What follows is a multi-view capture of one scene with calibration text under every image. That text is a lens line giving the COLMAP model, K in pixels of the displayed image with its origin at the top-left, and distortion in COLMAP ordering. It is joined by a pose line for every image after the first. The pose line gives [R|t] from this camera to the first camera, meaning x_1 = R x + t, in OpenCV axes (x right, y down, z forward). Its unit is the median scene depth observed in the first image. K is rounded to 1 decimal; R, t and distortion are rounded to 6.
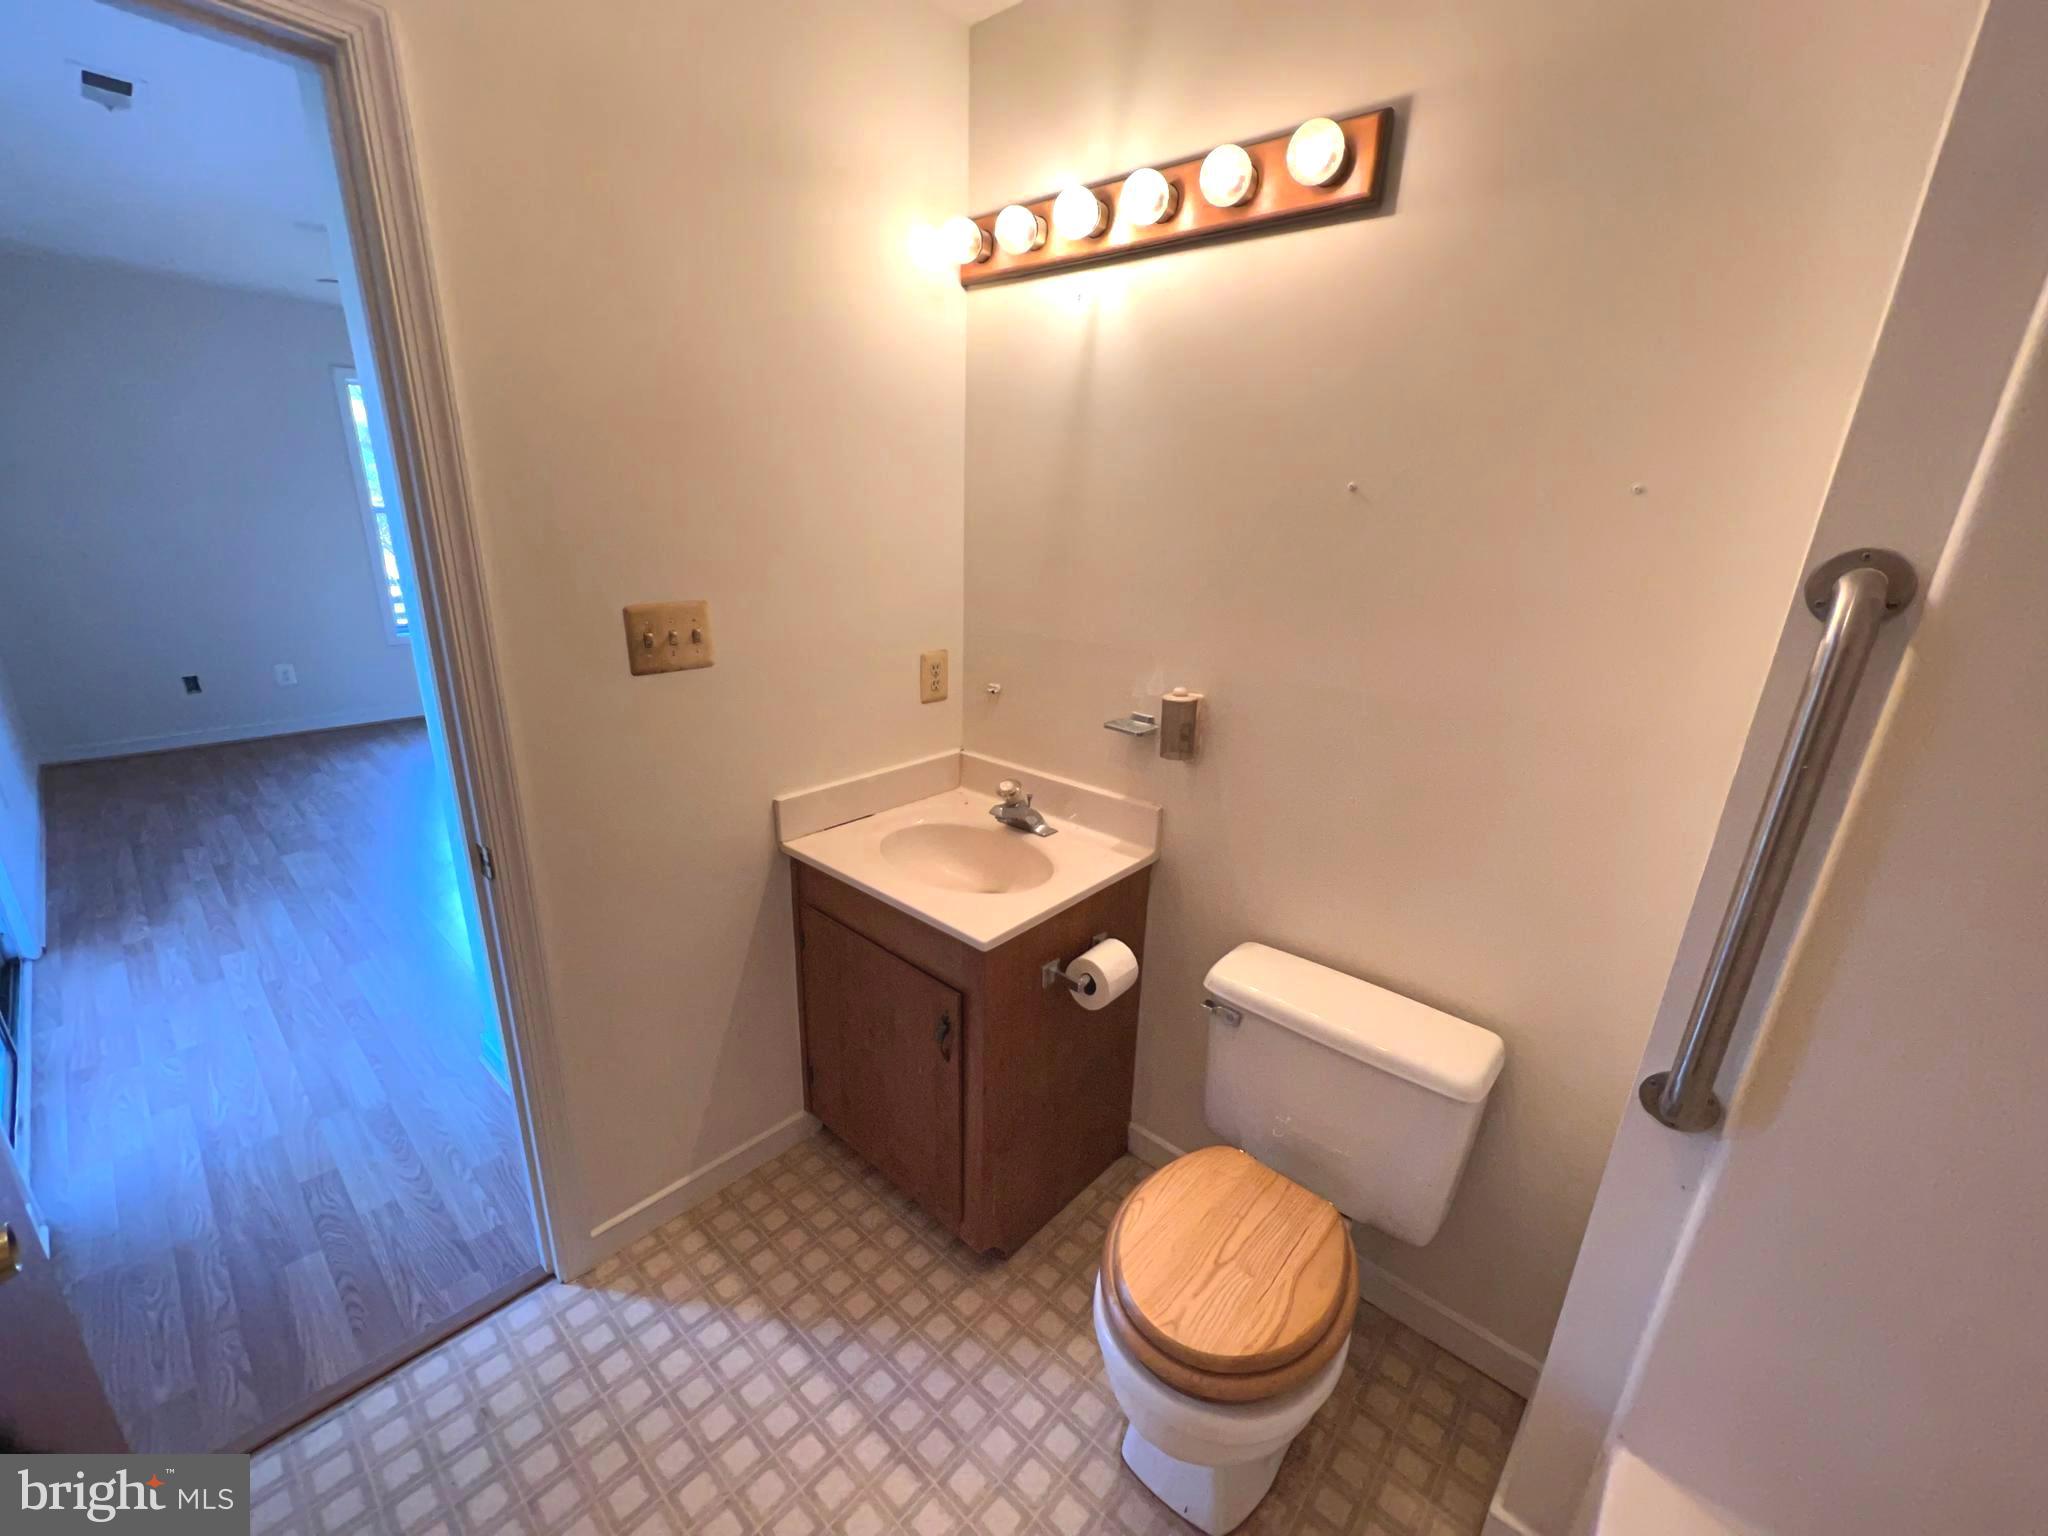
lens RADIAL K [[815.6, 0, 1026.2], [0, 815.6, 776.8], [0, 0, 1]] dist [0.001632, 0.000105]
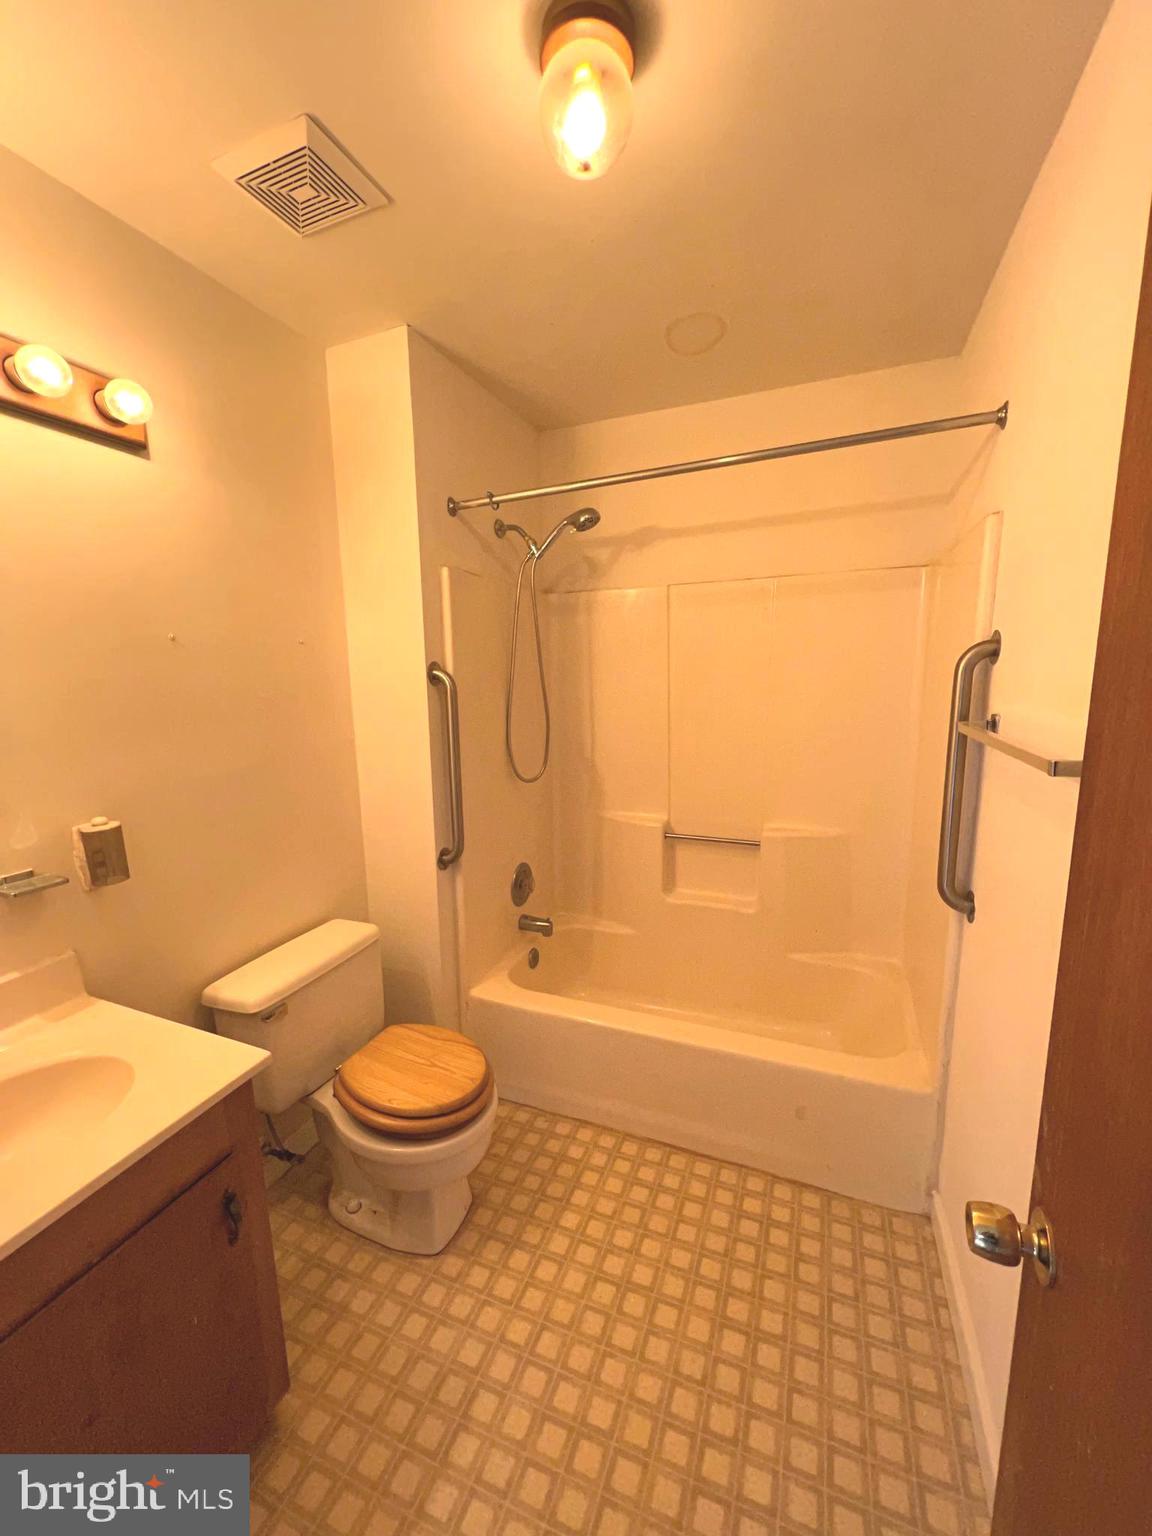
lens RADIAL K [[611.7, 0, 572.4], [0, 611.7, 765.0], [0, 0, 1]] dist [0.001632, 0.000105]
pose [[-0.321522, -0.185882, 0.928478, -0.854538], [0.296881, 0.911314, 0.285252, -0.251839], [-0.899158, 0.367362, -0.237823, 0.709828]]
